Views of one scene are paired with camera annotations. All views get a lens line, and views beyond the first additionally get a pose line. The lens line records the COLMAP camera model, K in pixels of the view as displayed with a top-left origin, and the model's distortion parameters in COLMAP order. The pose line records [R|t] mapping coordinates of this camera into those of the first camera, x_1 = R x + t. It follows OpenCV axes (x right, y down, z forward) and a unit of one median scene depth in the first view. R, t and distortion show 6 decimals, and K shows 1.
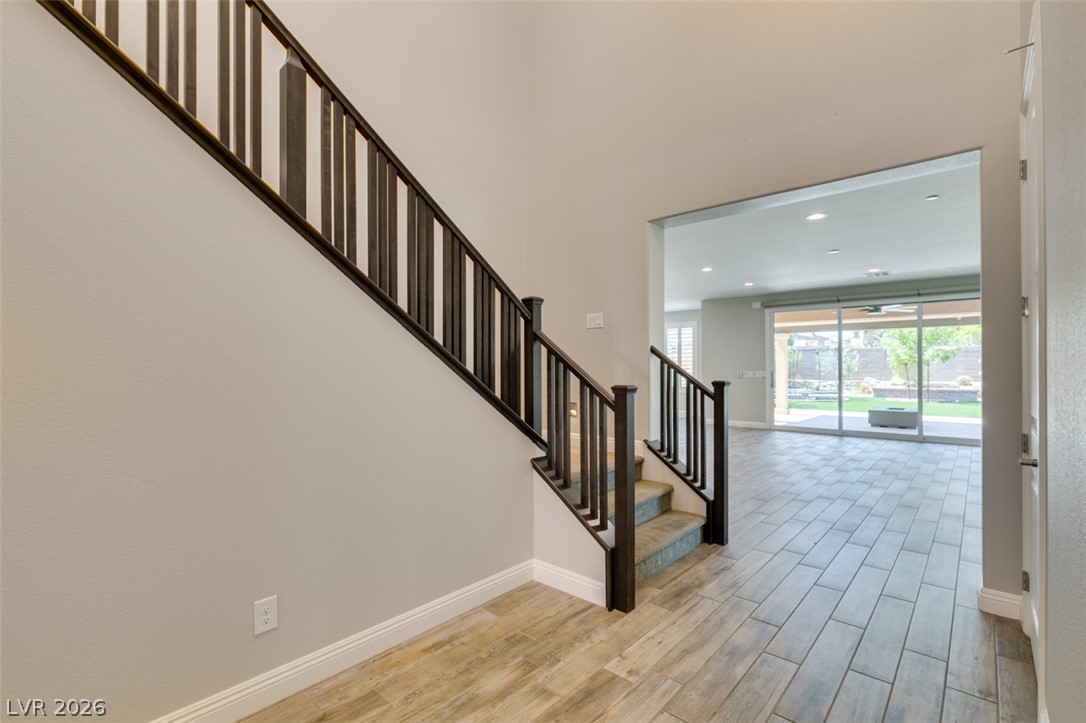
lens RADIAL K [[490.3, 0, 547.5], [0, 490.3, 361.6], [0, 0, 1]] dist [0.006496, -0.001712]
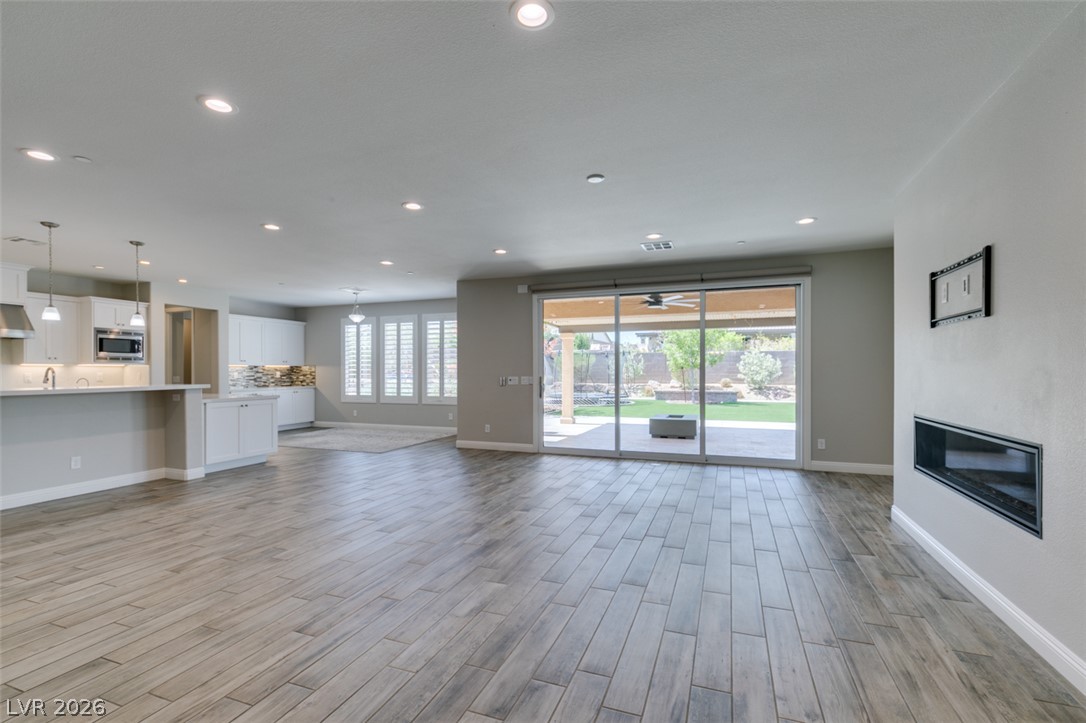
lens RADIAL K [[490.3, 0, 545.7], [0, 490.3, 367.7], [0, 0, 1]] dist [0.006496, -0.001712]
pose [[0.934830, 0.001202, 0.355095, 0.142982], [-0.002952, 0.999986, 0.004385, 0.002074], [-0.355084, -0.005147, 0.934820, 0.209945]]
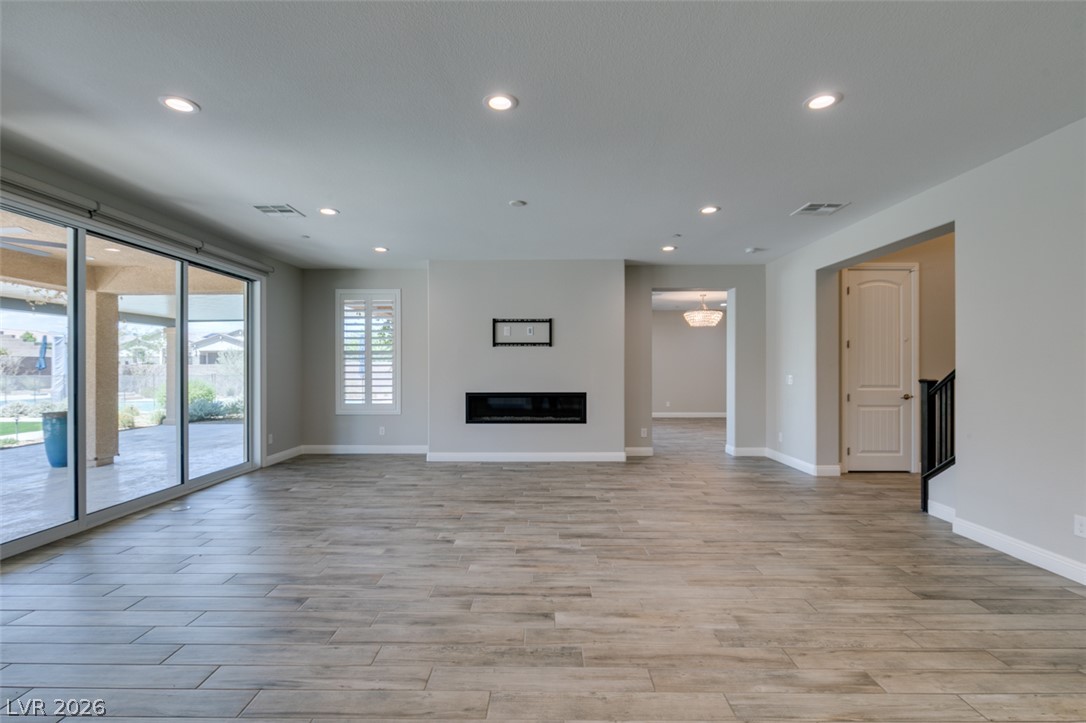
lens RADIAL K [[490.3, 0, 535.9], [0, 490.3, 362.2], [0, 0, 1]] dist [0.006496, -0.001712]
pose [[-0.653652, 0.007935, 0.756753, -0.724501], [-0.004931, 0.999879, -0.014744, 0.026258], [-0.756779, -0.013369, -0.653534, 3.282174]]
